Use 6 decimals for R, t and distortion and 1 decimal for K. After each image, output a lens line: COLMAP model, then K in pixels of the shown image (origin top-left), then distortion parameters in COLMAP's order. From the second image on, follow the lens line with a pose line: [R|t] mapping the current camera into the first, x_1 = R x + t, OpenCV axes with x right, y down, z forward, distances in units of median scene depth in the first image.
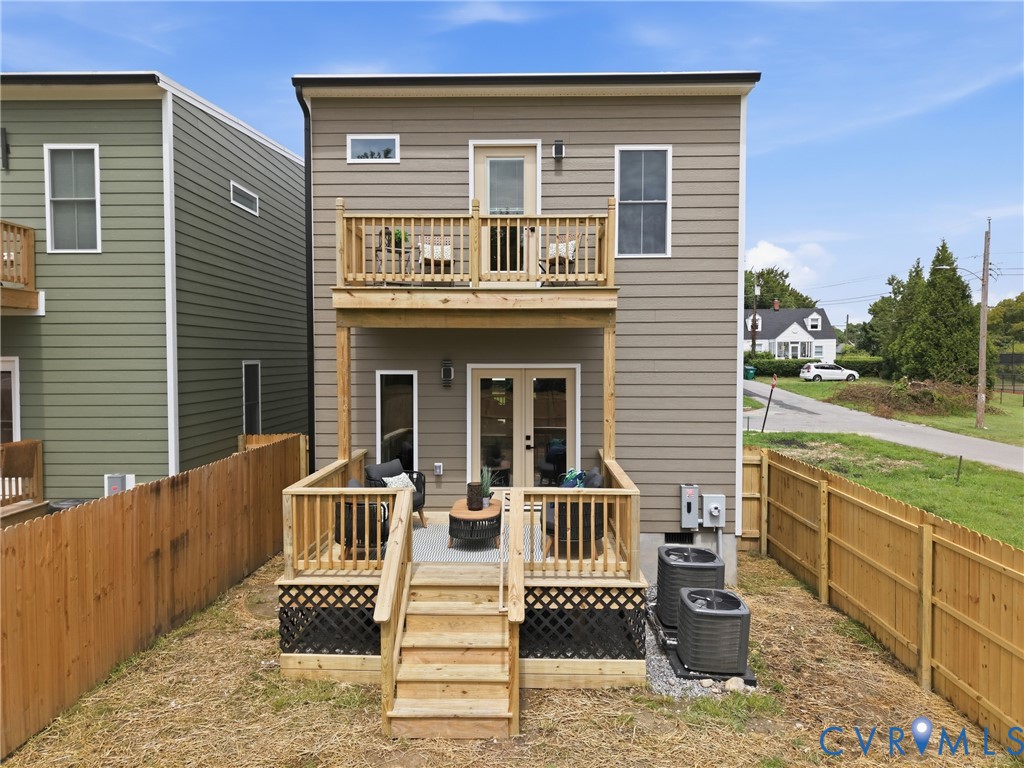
lens RADIAL K [[685.0, 0, 512.0], [0, 685.0, 384.8], [0, 0, 1]] dist [0.021340, -0.023709]
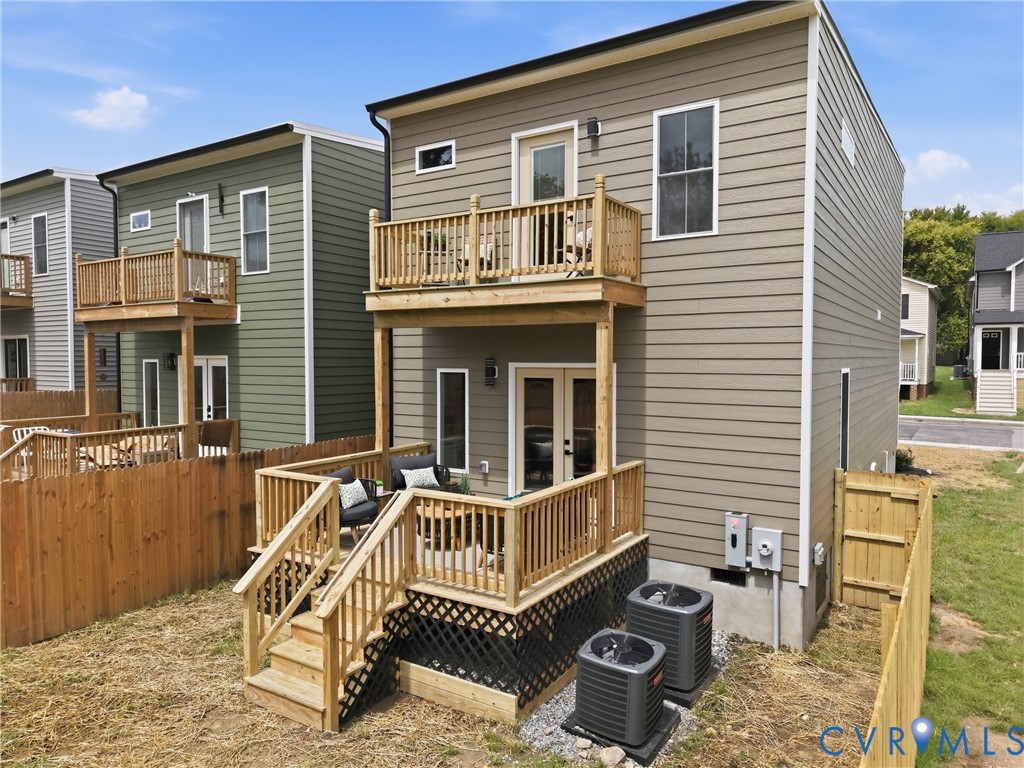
lens RADIAL K [[685.0, 0, 509.7], [0, 685.0, 383.0], [0, 0, 1]] dist [0.021340, -0.023709]
pose [[0.852880, 0.020714, -0.521696, 0.453030], [-0.021798, 0.999754, 0.004059, -0.005365], [0.521652, 0.007910, 0.853122, 0.166686]]
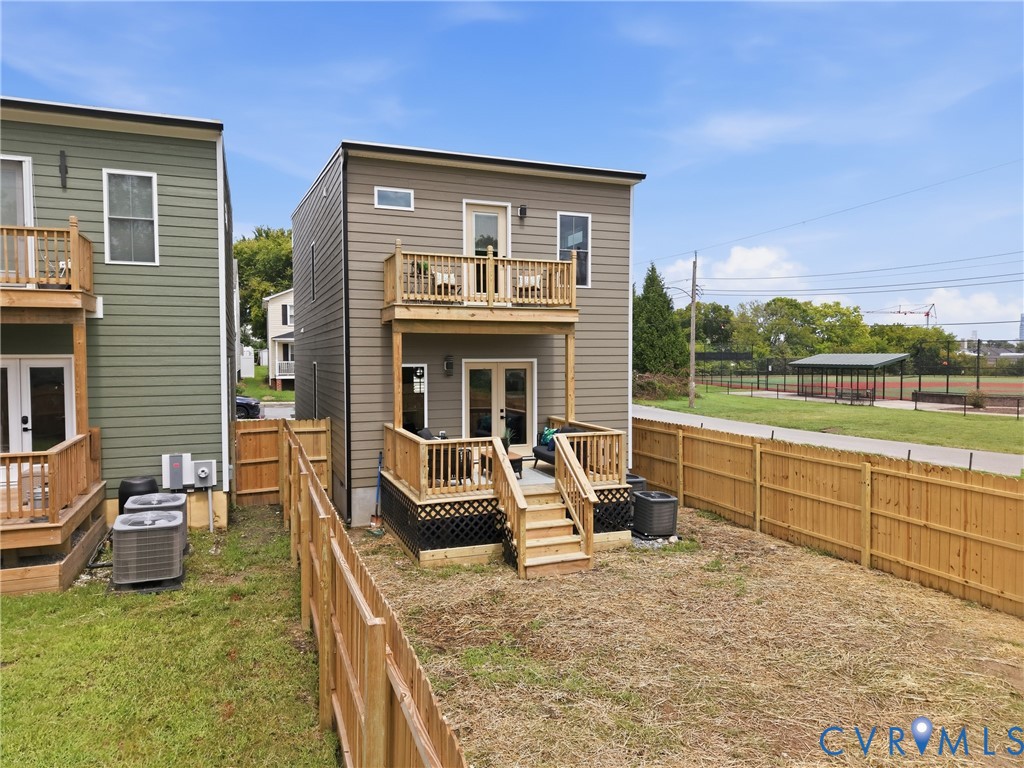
lens RADIAL K [[685.0, 0, 511.2], [0, 685.0, 384.9], [0, 0, 1]] dist [0.021340, -0.023709]
pose [[0.922821, -0.018684, 0.384775, -0.517098], [0.018248, 0.999822, 0.004784, 0.017802], [-0.384796, 0.002607, 0.922998, -0.327215]]
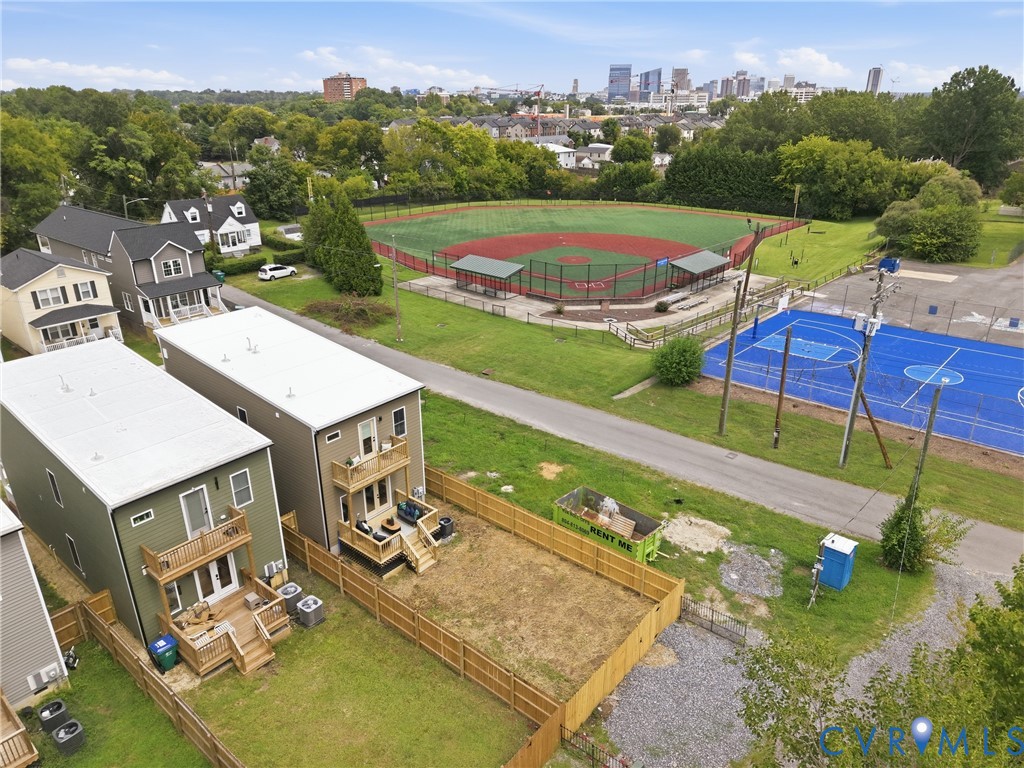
lens RADIAL K [[685.0, 0, 513.3], [0, 685.0, 379.1], [0, 0, 1]] dist [0.021340, -0.023709]
pose [[0.619003, -0.300062, 0.725808, -1.913394], [0.037729, 0.934433, 0.354134, -1.690526], [-0.784482, -0.191826, 0.589738, -1.472666]]
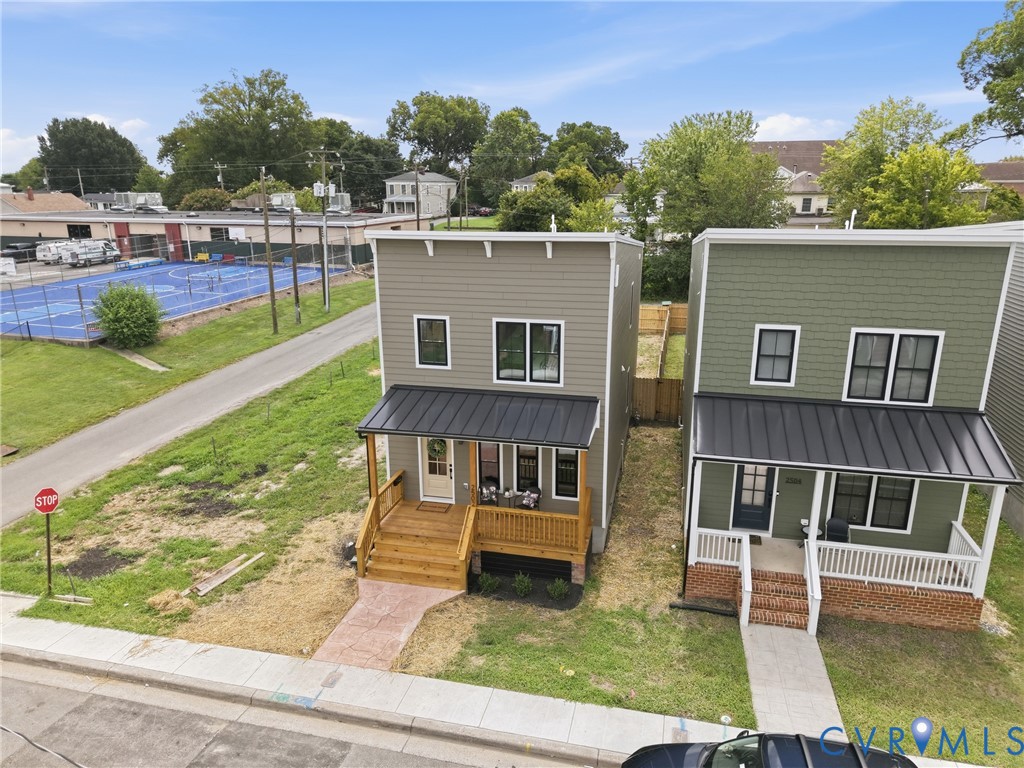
lens RADIAL K [[685.0, 0, 512.7], [0, 685.0, 381.0], [0, 0, 1]] dist [0.021340, -0.023709]
pose [[-0.980315, -0.045418, 0.192145, -0.320433], [0.016755, 0.950536, 0.310162, -0.783945], [-0.196728, 0.307276, -0.931064, 4.084052]]
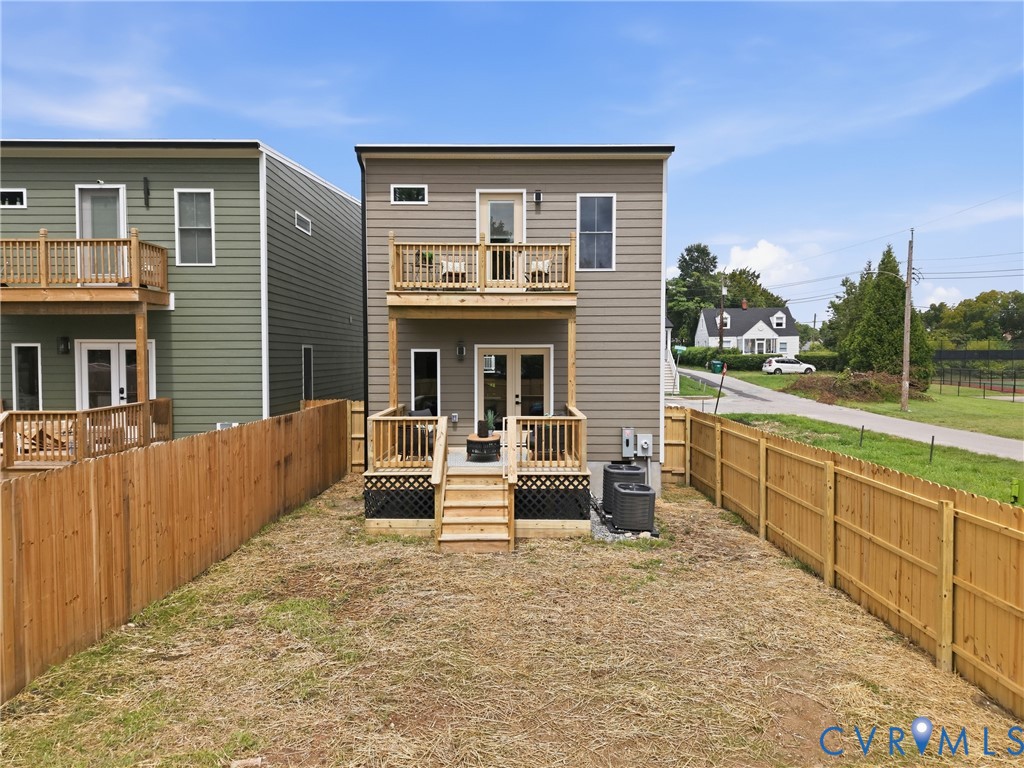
lens RADIAL K [[685.0, 0, 511.5], [0, 685.0, 386.0], [0, 0, 1]] dist [0.021340, -0.023709]
pose [[0.999702, -0.000755, 0.024396, -0.023510], [0.000670, 0.999994, 0.003491, 0.052652], [-0.024399, -0.003473, 0.999696, -0.444773]]
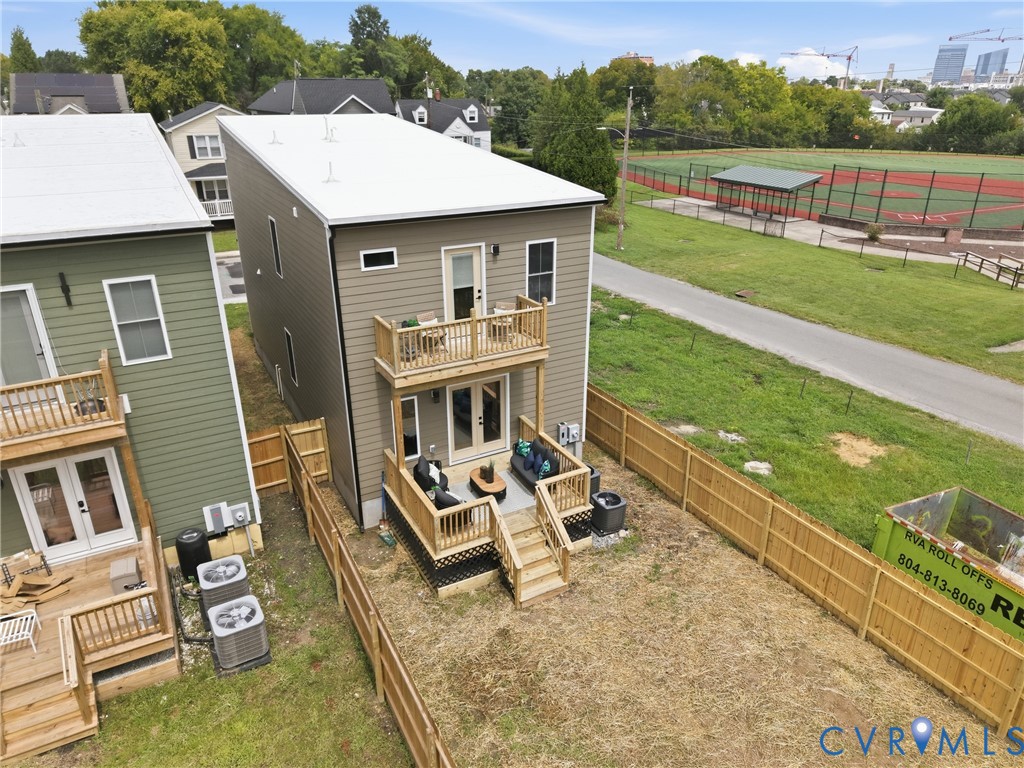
lens RADIAL K [[685.0, 0, 511.3], [0, 685.0, 383.3], [0, 0, 1]] dist [0.021340, -0.023709]
pose [[0.867147, -0.199129, 0.456512, -0.667596], [0.025277, 0.933011, 0.358960, -0.610560], [-0.497410, -0.299732, 0.814091, -0.372156]]
